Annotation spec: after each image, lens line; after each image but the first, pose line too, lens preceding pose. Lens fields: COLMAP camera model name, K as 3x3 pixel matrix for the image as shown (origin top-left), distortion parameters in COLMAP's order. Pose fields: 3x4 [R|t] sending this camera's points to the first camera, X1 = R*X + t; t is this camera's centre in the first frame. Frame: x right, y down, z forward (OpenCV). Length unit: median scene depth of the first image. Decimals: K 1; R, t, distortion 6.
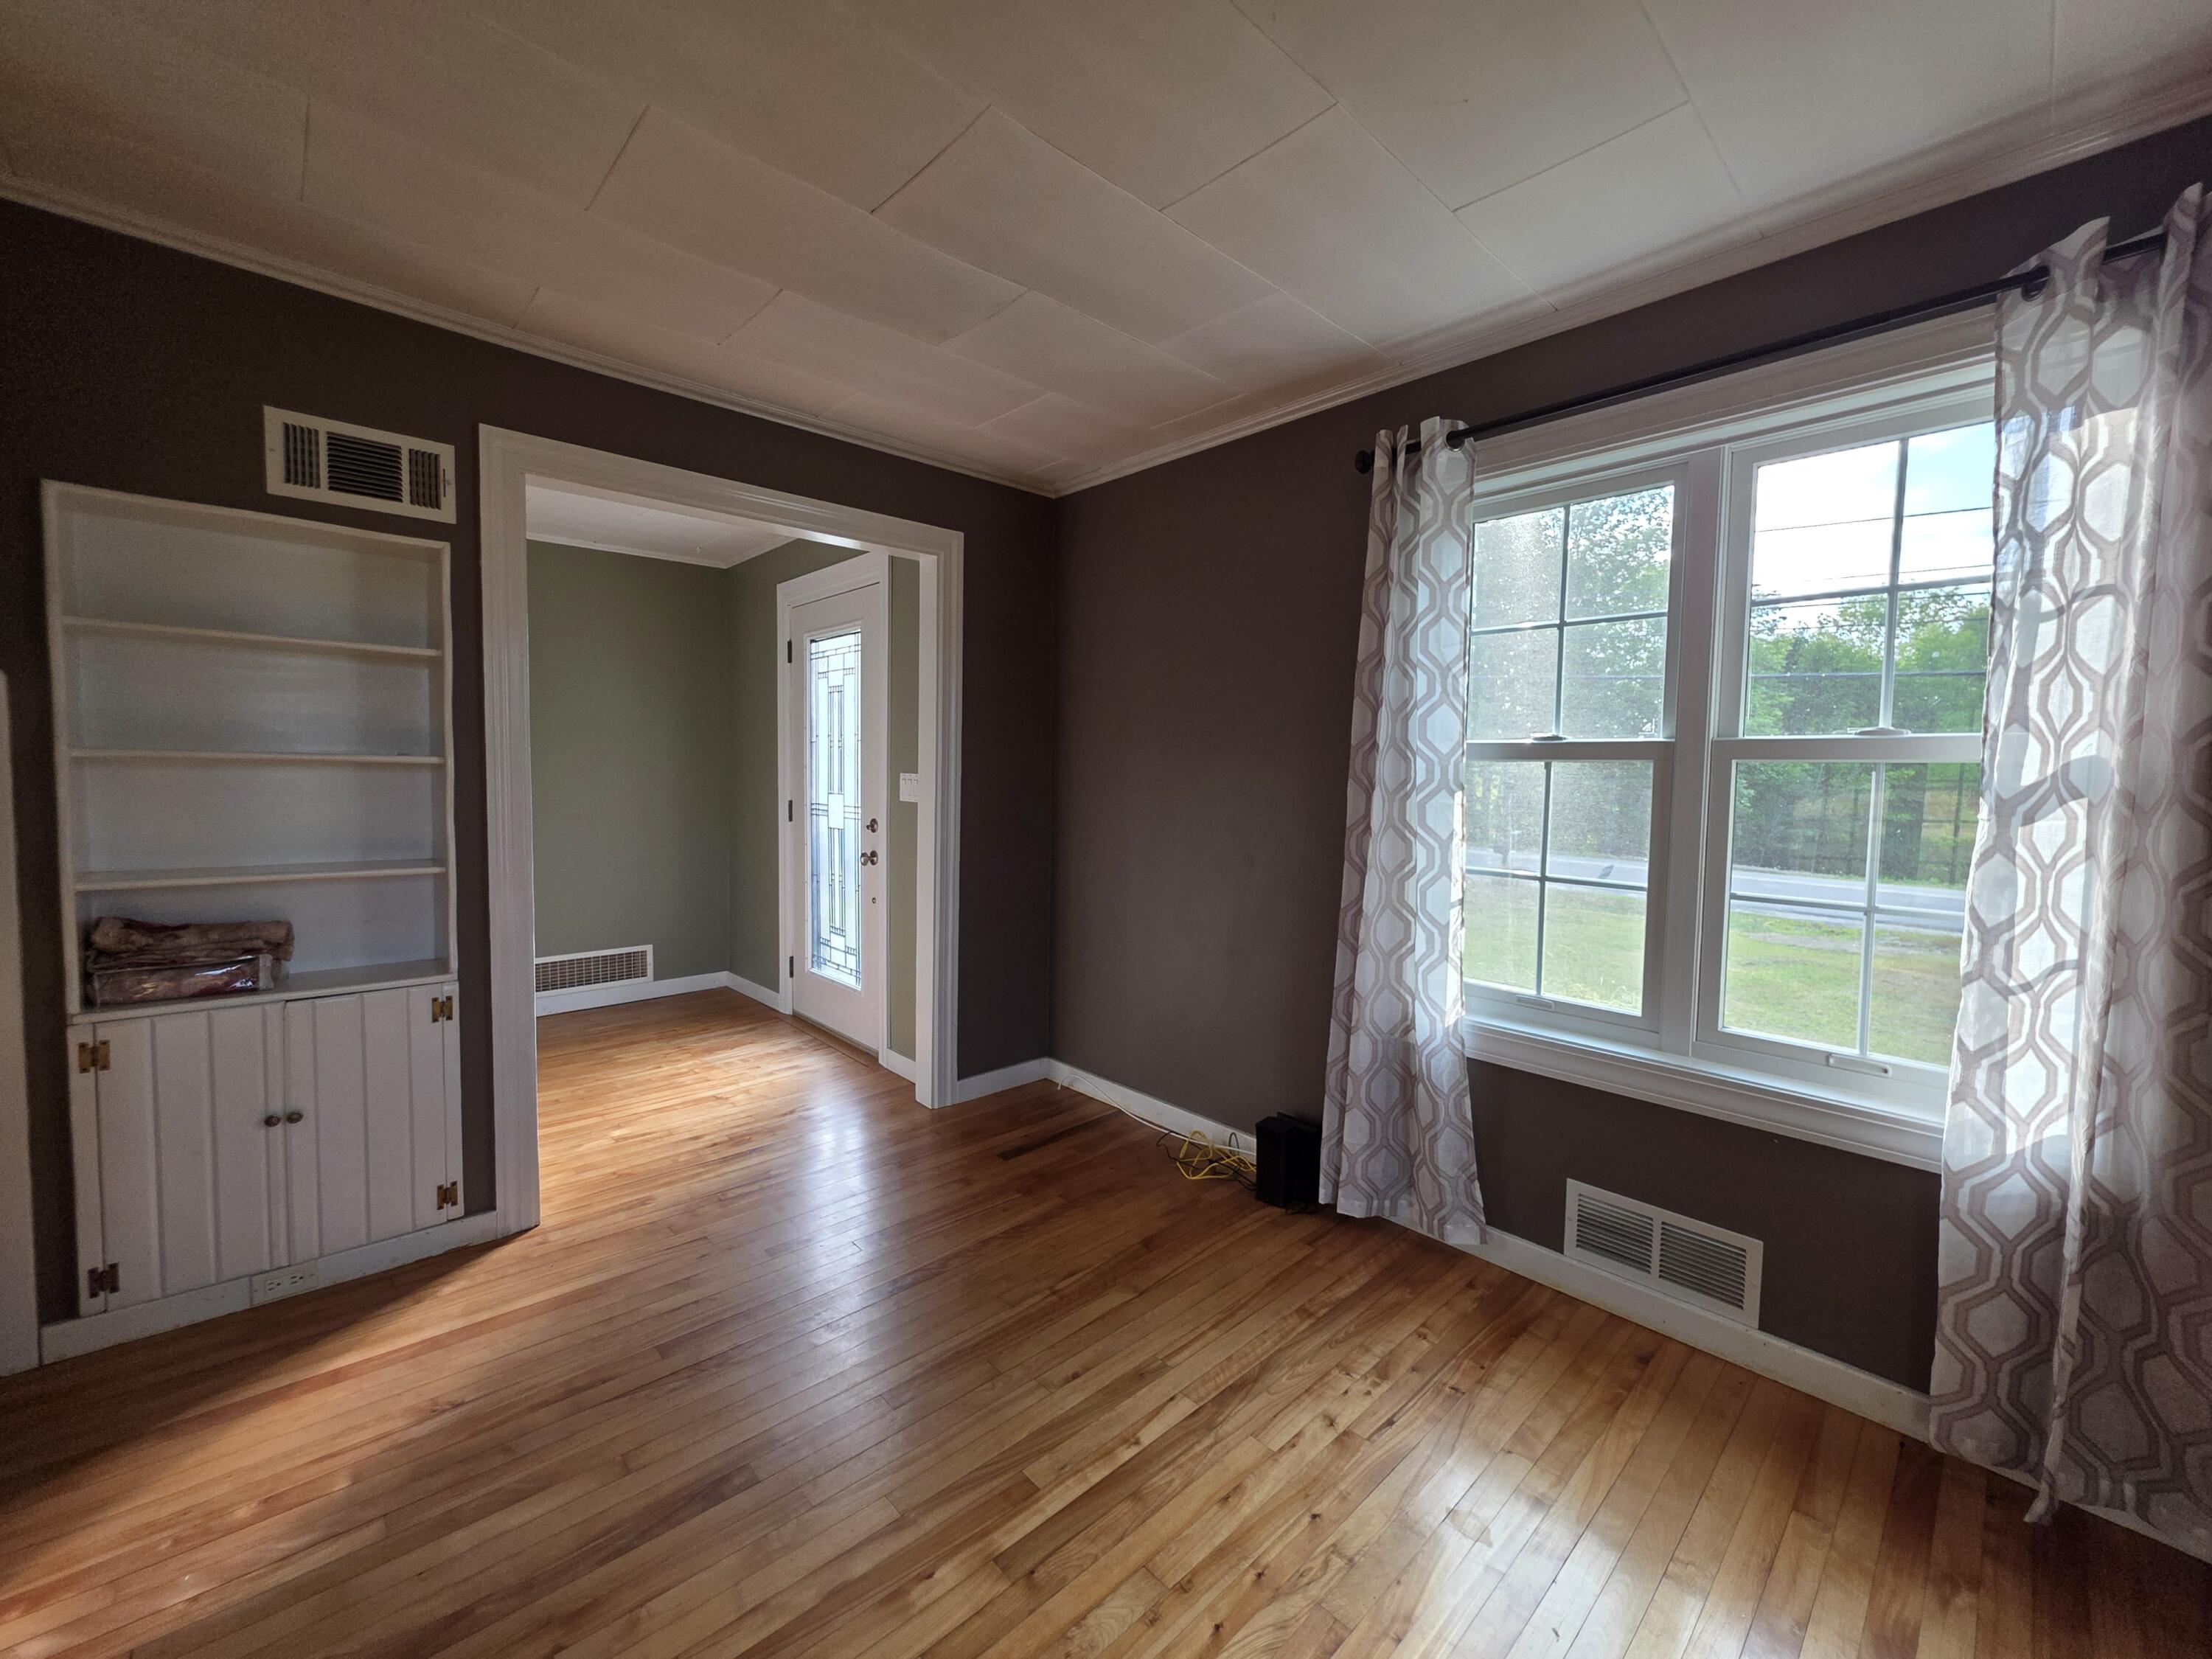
lens RADIAL K [[881.8, 0, 1115.1], [0, 881.8, 822.3], [0, 0, 1]] dist [-0.000132, -0.000089]
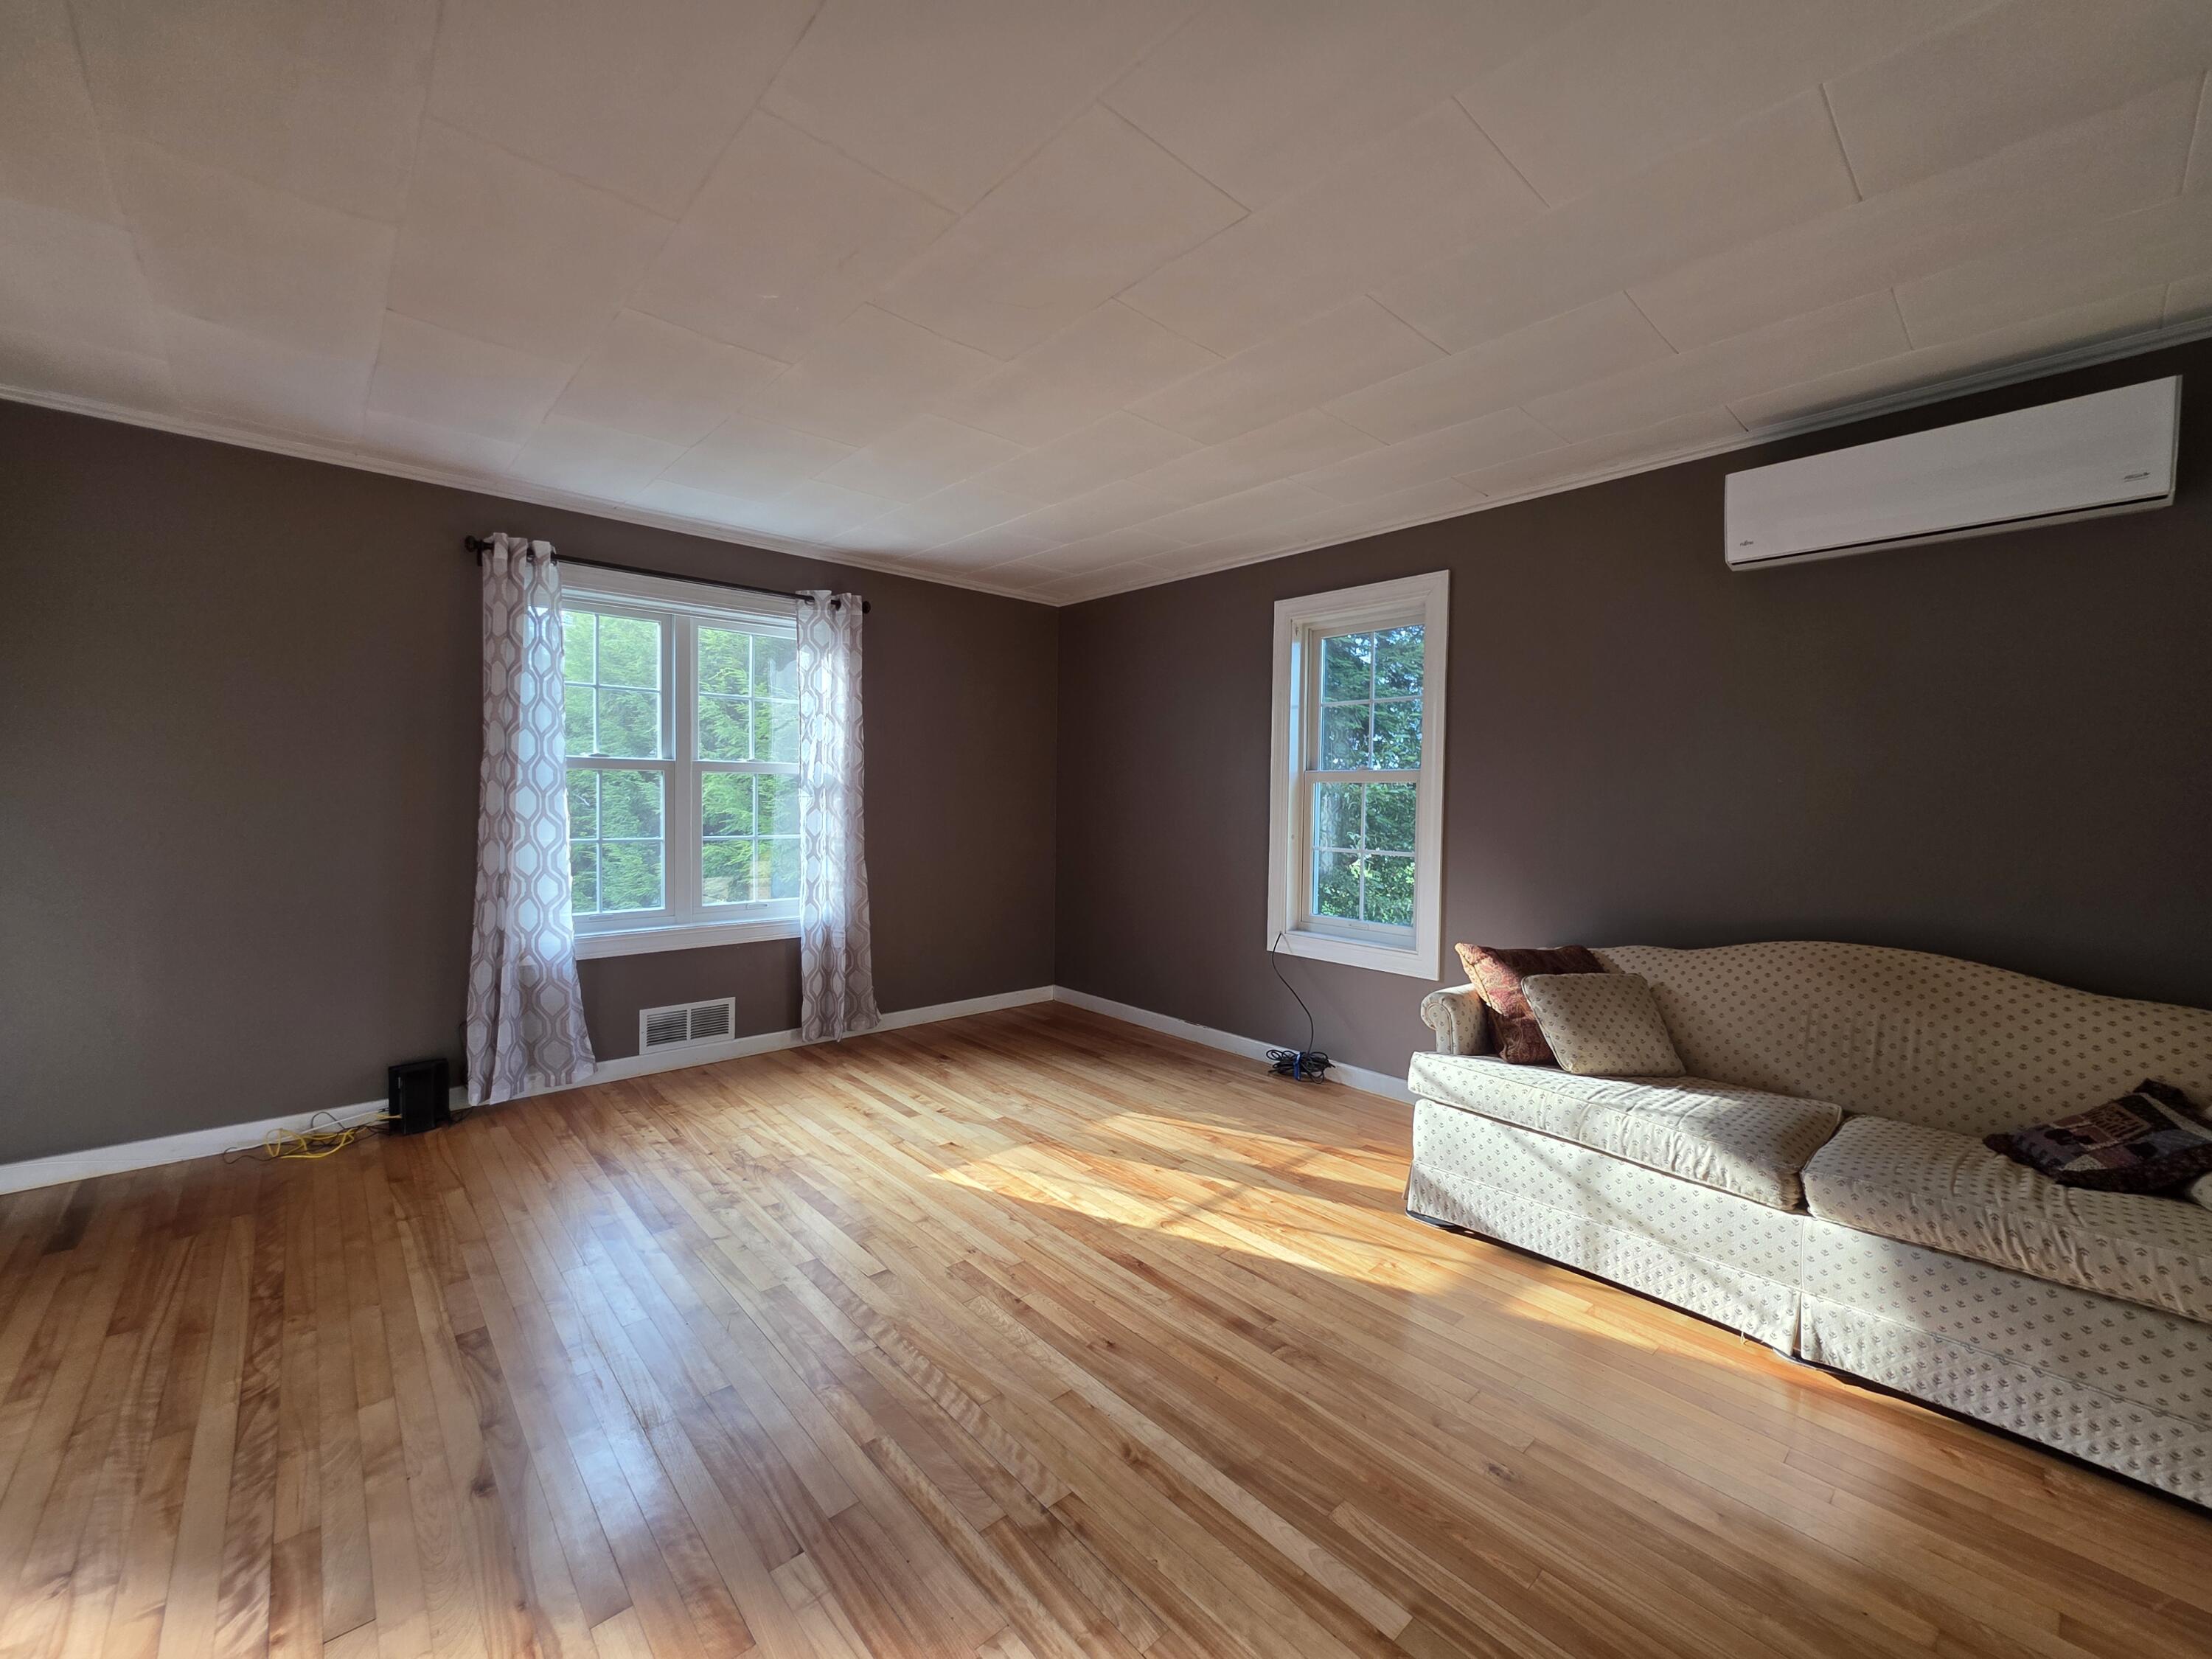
lens RADIAL K [[881.8, 0, 1115.1], [0, 881.8, 822.3], [0, 0, 1]] dist [-0.000132, -0.000089]
pose [[0.017337, -0.045530, 0.998813, -1.212141], [0.039480, 0.998215, 0.044817, -0.006668], [-0.999070, 0.038656, 0.019104, 0.017804]]
